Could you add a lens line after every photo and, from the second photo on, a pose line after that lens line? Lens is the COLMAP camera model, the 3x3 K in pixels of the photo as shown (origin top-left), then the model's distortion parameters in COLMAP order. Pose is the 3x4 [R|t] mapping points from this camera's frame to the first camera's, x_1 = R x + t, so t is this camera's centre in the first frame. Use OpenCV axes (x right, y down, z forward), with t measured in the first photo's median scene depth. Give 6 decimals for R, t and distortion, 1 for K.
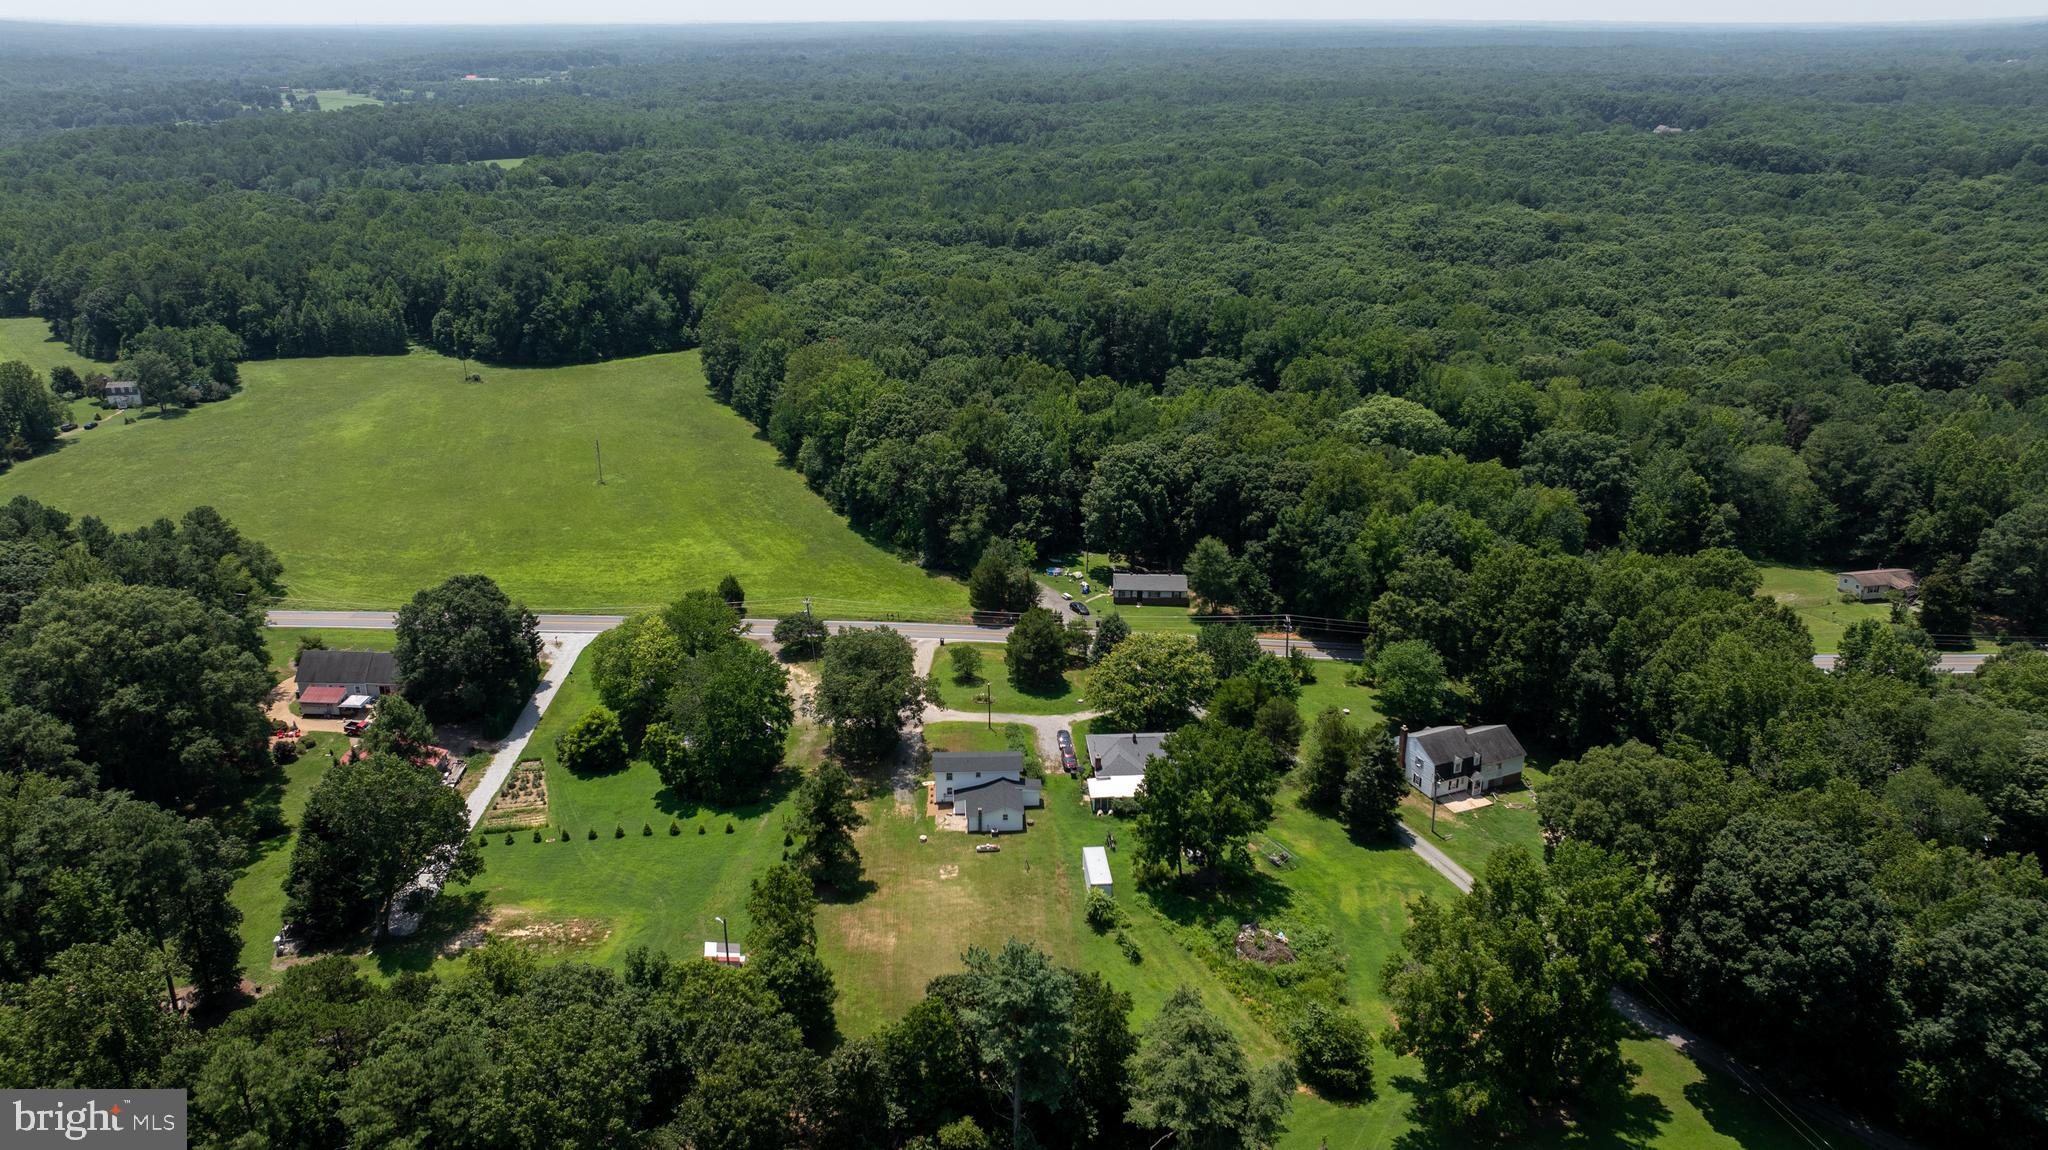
lens RADIAL K [[1437.9, 0, 1027.3], [0, 1437.9, 567.2], [0, 0, 1]] dist [0.003180, -0.054643]
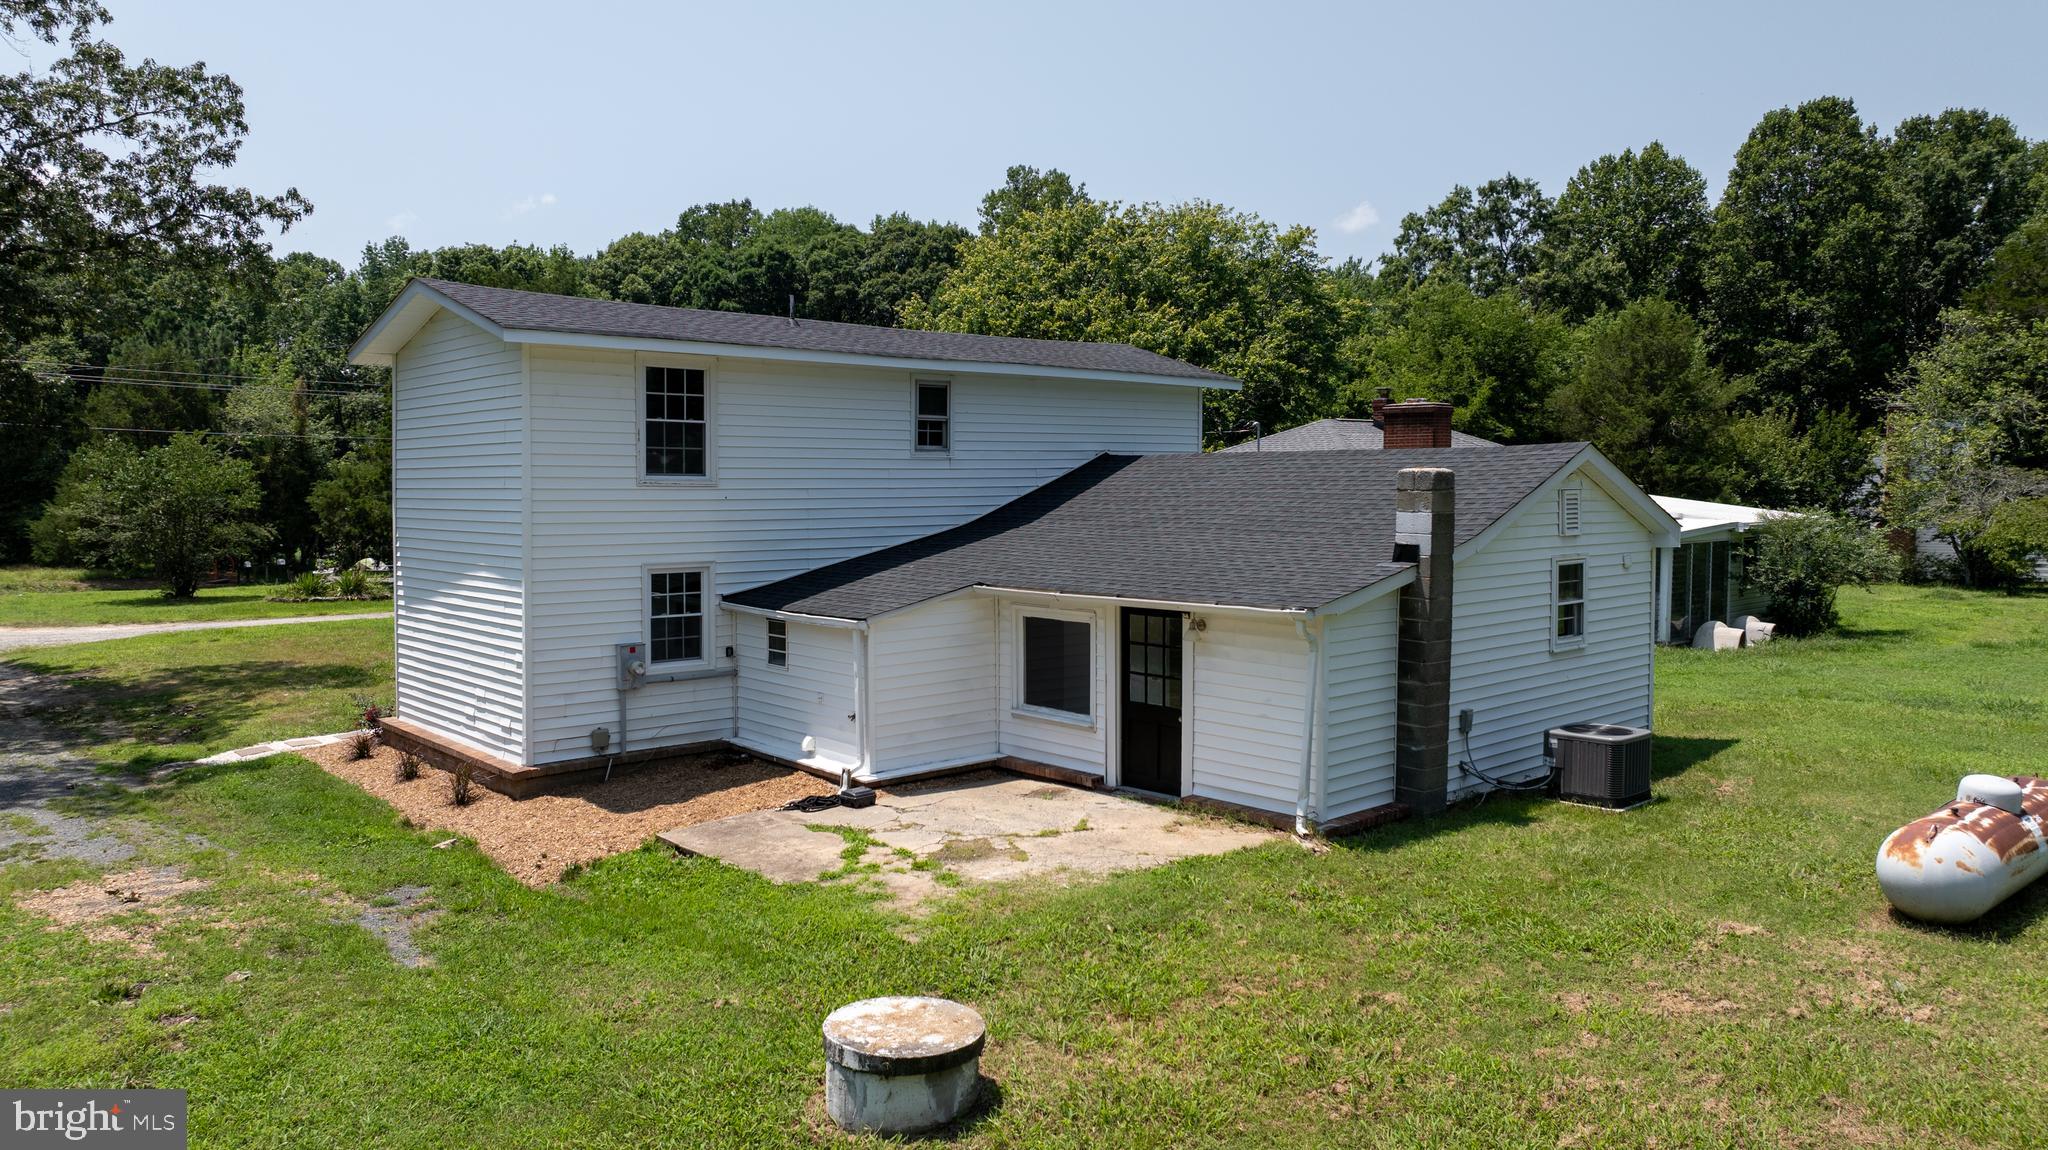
lens RADIAL K [[1441.1, 0, 1027.7], [0, 1441.1, 566.1], [0, 0, 1]] dist [-0.020568, 0.009345]
pose [[0.775692, -0.042166, 0.629701, -0.072745], [0.229172, 0.948478, -0.218793, 0.138394], [-0.588032, 0.314026, 0.745390, 0.717713]]
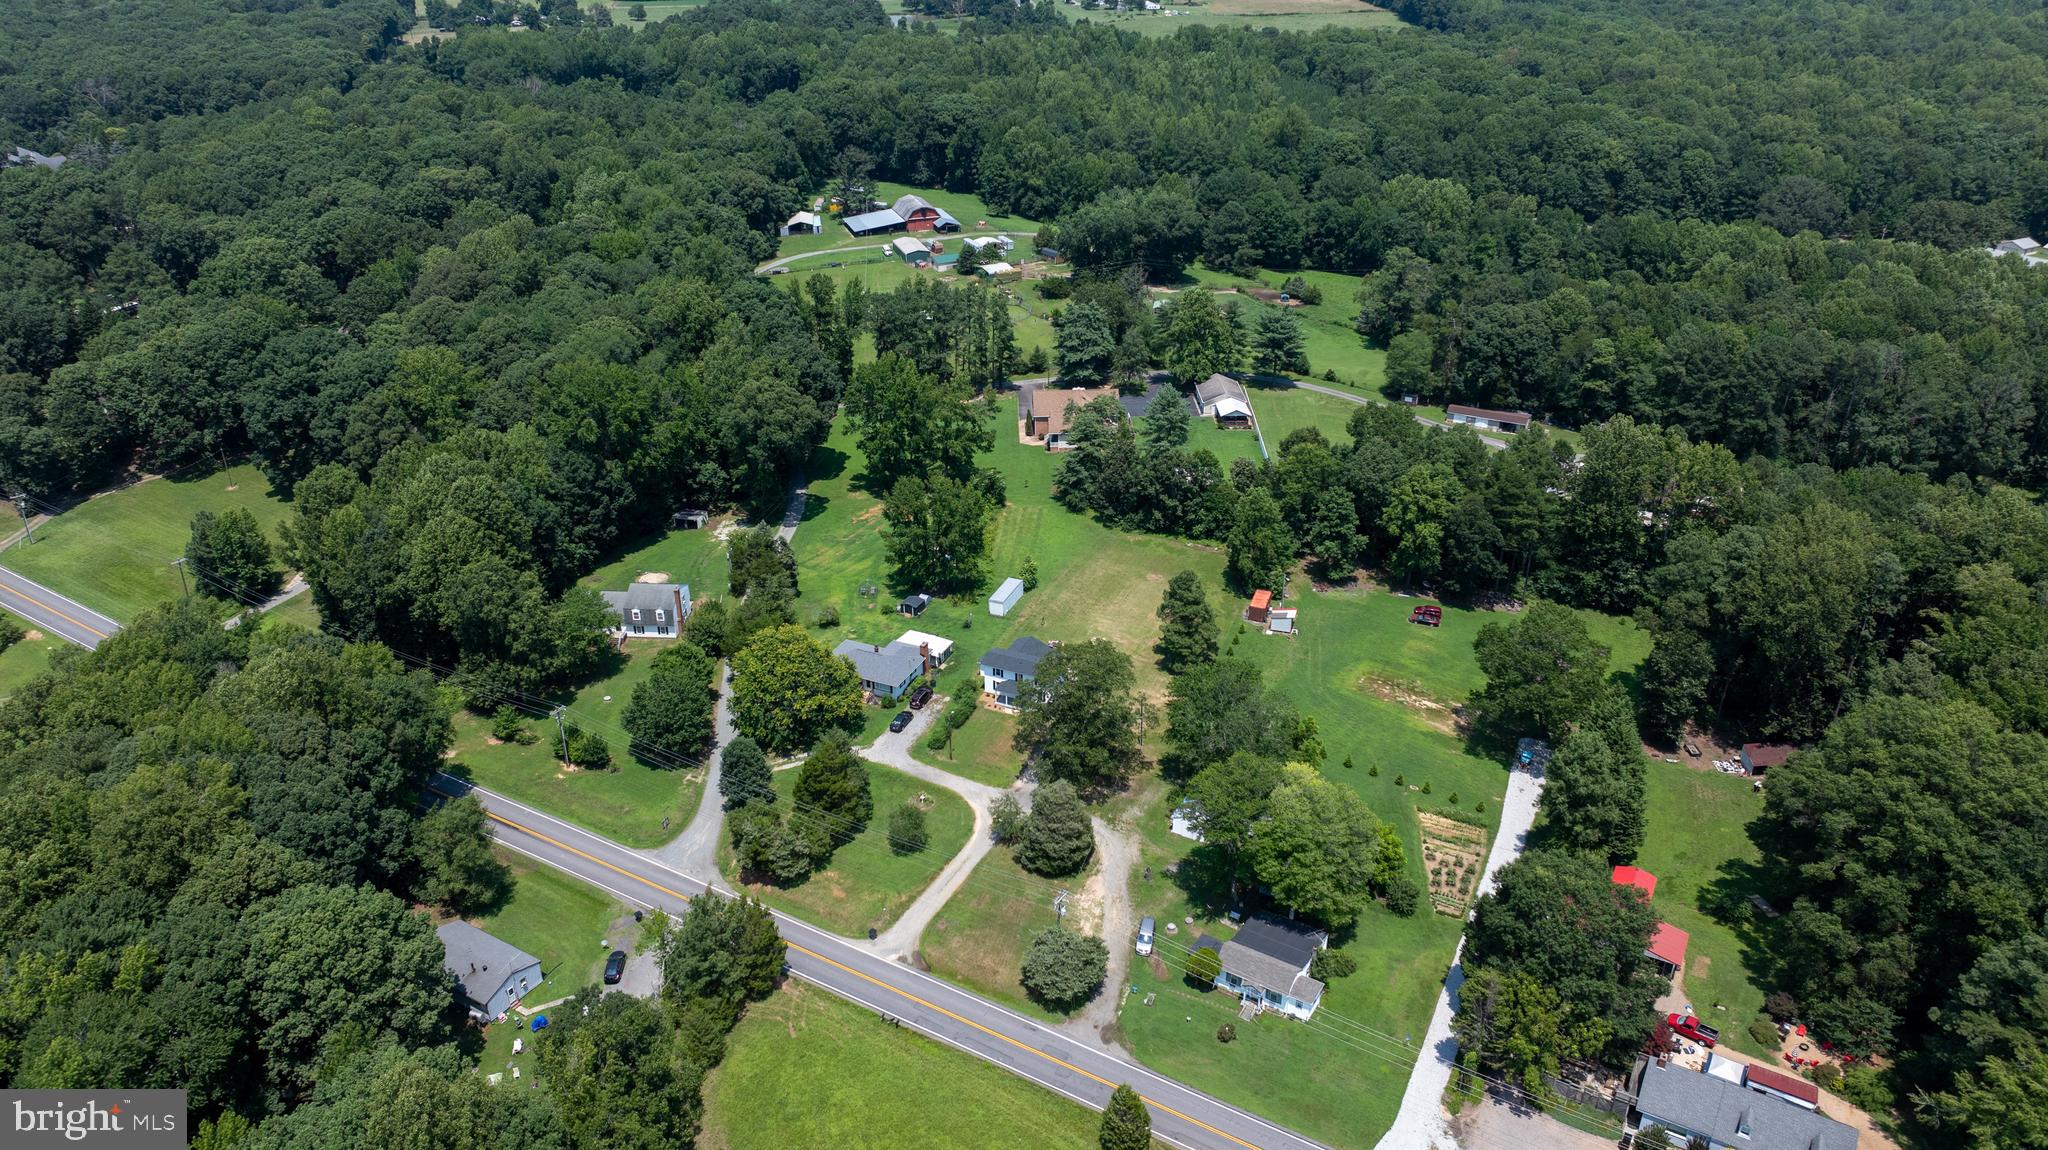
lens RADIAL K [[1441.1, 0, 1027.7], [0, 1441.1, 566.1], [0, 0, 1]] dist [-0.020568, 0.009345]
pose [[-0.886280, -0.208078, 0.413776, -0.370224], [0.167232, 0.689352, 0.704859, -0.536672], [-0.431904, 0.693900, -0.576162, 1.235932]]
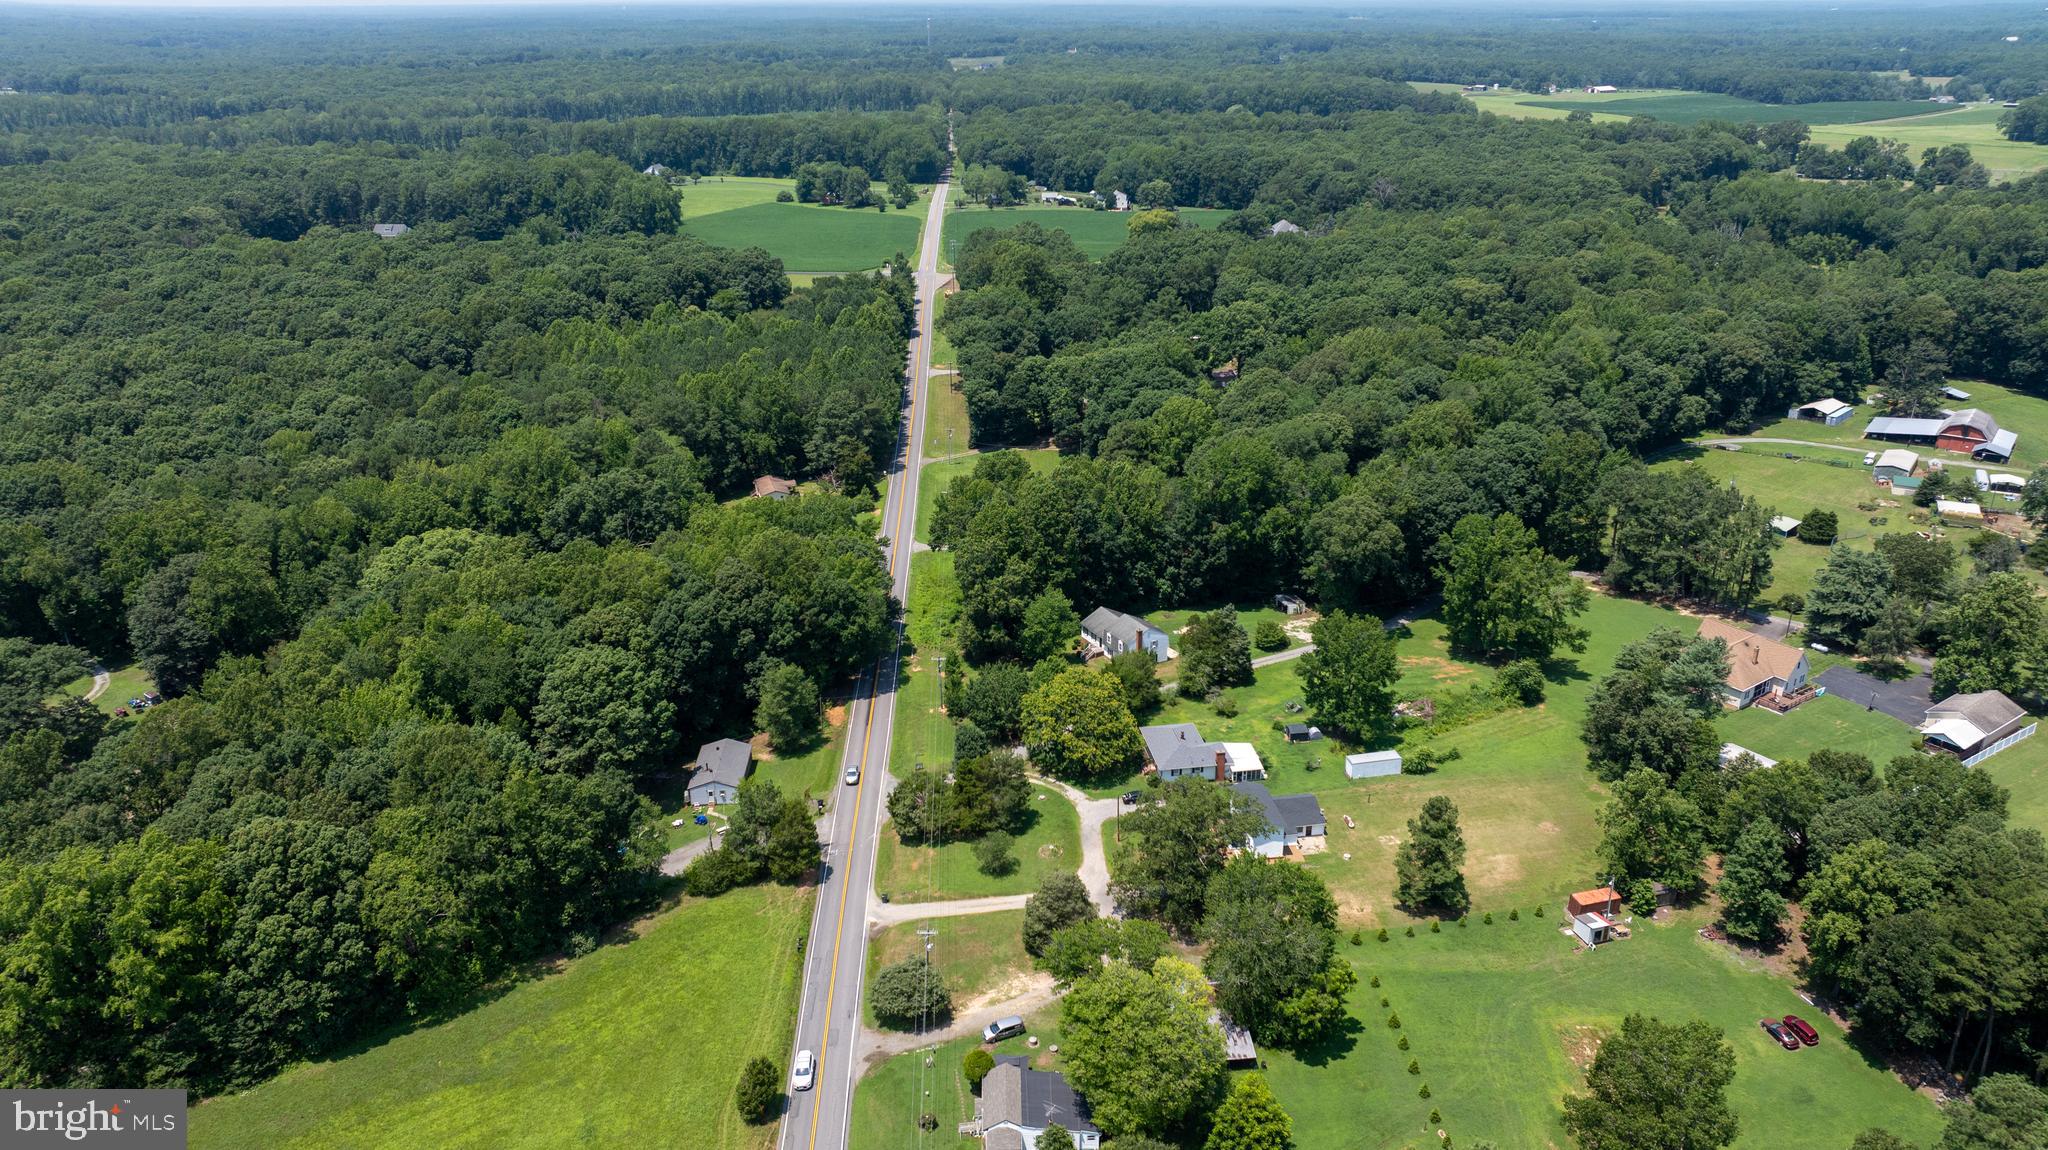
lens RADIAL K [[1441.1, 0, 1027.7], [0, 1441.1, 566.1], [0, 0, 1]] dist [-0.020568, 0.009345]
pose [[-0.097572, -0.369042, 0.924277, -0.731823], [0.359642, 0.852875, 0.378499, -0.375501], [-0.927975, 0.369340, 0.049506, 0.815348]]
